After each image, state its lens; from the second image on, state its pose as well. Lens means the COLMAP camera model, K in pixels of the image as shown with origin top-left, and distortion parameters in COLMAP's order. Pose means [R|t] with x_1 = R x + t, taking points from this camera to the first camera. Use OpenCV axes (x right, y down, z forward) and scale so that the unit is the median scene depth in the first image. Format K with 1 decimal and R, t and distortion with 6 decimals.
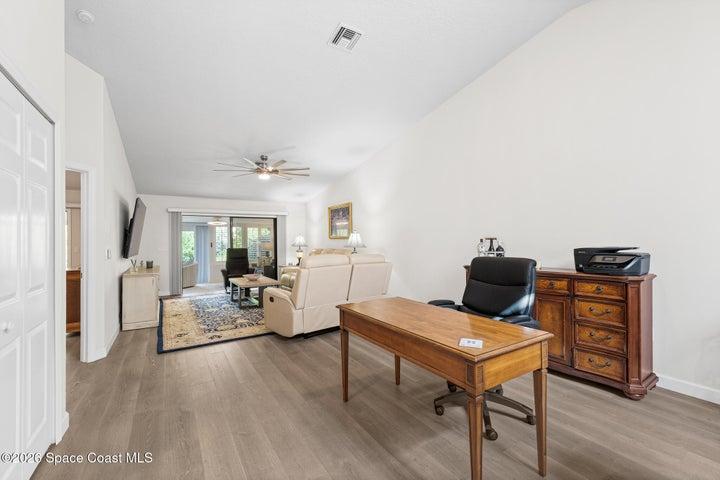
lens RADIAL K [[306.9, 0, 356.4], [0, 306.9, 238.1], [0, 0, 1]] dist [0.003911, 0.000411]
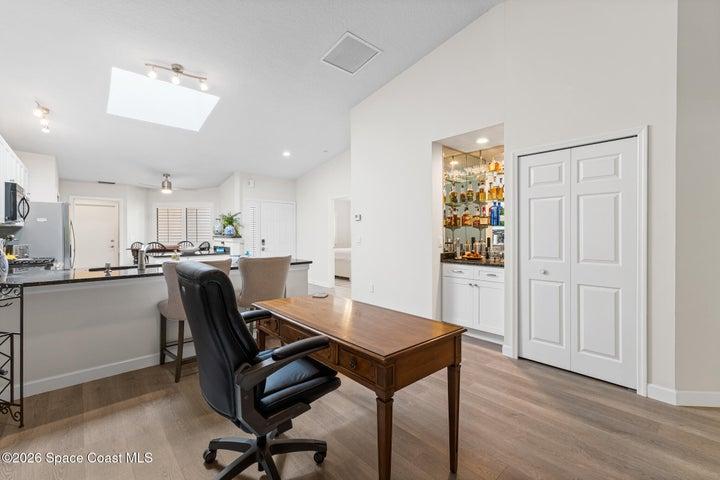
lens RADIAL K [[306.9, 0, 352.2], [0, 306.9, 234.3], [0, 0, 1]] dist [0.003911, 0.000411]
pose [[-0.985246, 0.010829, -0.170802, 0.119821], [0.011750, 0.999921, -0.004385, 0.005916], [0.170741, -0.006327, -0.985296, 0.664178]]
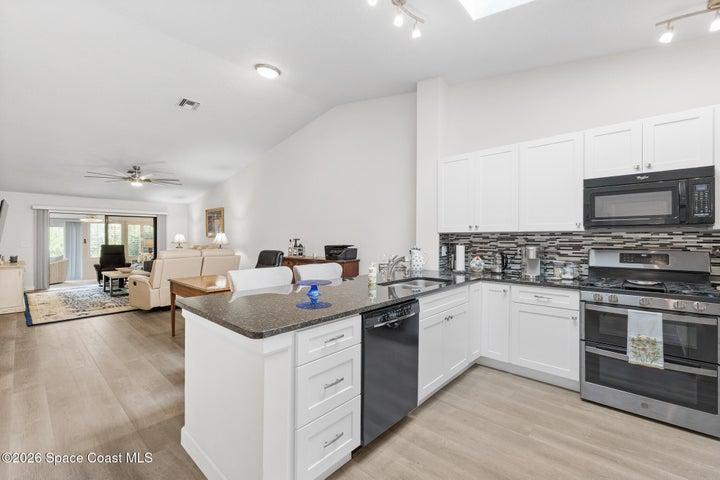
lens RADIAL K [[306.9, 0, 356.0], [0, 306.9, 237.6], [0, 0, 1]] dist [0.003911, 0.000411]
pose [[0.962847, 0.011050, 0.269822, 0.190103], [-0.012748, 0.999908, 0.004540, -0.010987], [-0.269747, -0.007811, 0.962900, -0.358025]]
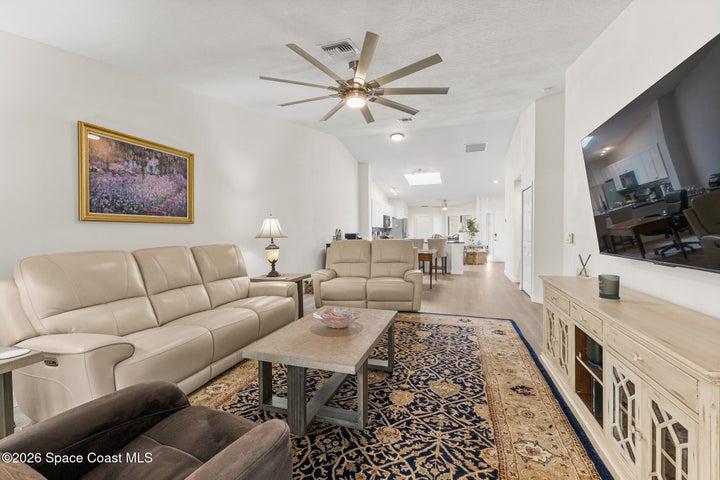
lens RADIAL K [[306.9, 0, 363.4], [0, 306.9, 238.0], [0, 0, 1]] dist [0.003911, 0.000411]
pose [[-0.653401, -0.000464, 0.757012, -0.697301], [0.006449, 0.999960, 0.006179, 0.027754], [-0.756984, 0.008920, -0.653372, 1.323748]]
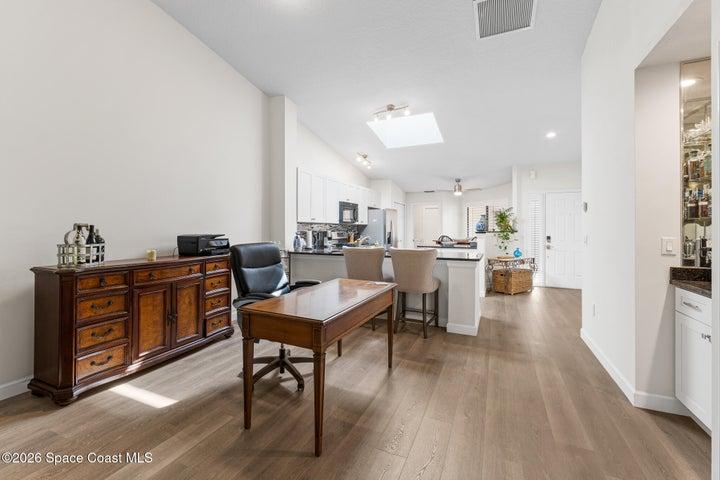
lens RADIAL K [[306.9, 0, 357.9], [0, 306.9, 230.1], [0, 0, 1]] dist [0.003911, 0.000411]
pose [[-0.557581, 0.005030, 0.830107, -0.273750], [-0.005015, 0.999943, -0.009428, 0.009331], [-0.830107, -0.009420, -0.557524, 0.539685]]
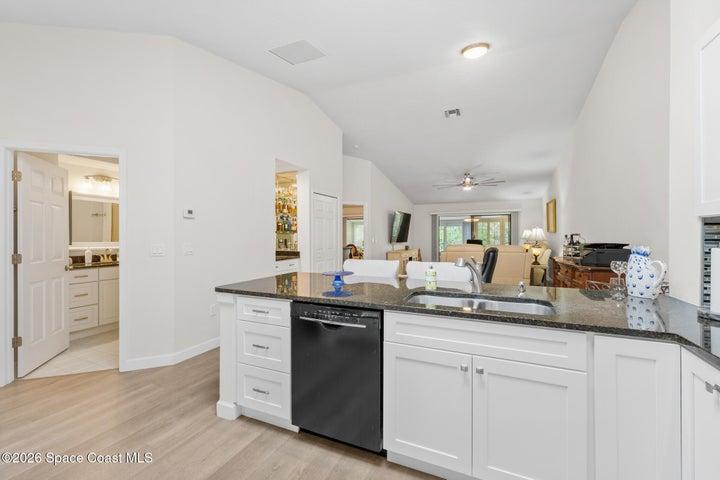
lens RADIAL K [[306.9, 0, 357.7], [0, 306.9, 235.4], [0, 0, 1]] dist [0.003911, 0.000411]
pose [[0.555451, 0.010934, -0.831478, 0.581554], [0.004105, 0.999865, 0.015891, -0.010198], [0.831539, -0.012240, 0.555331, -0.194747]]
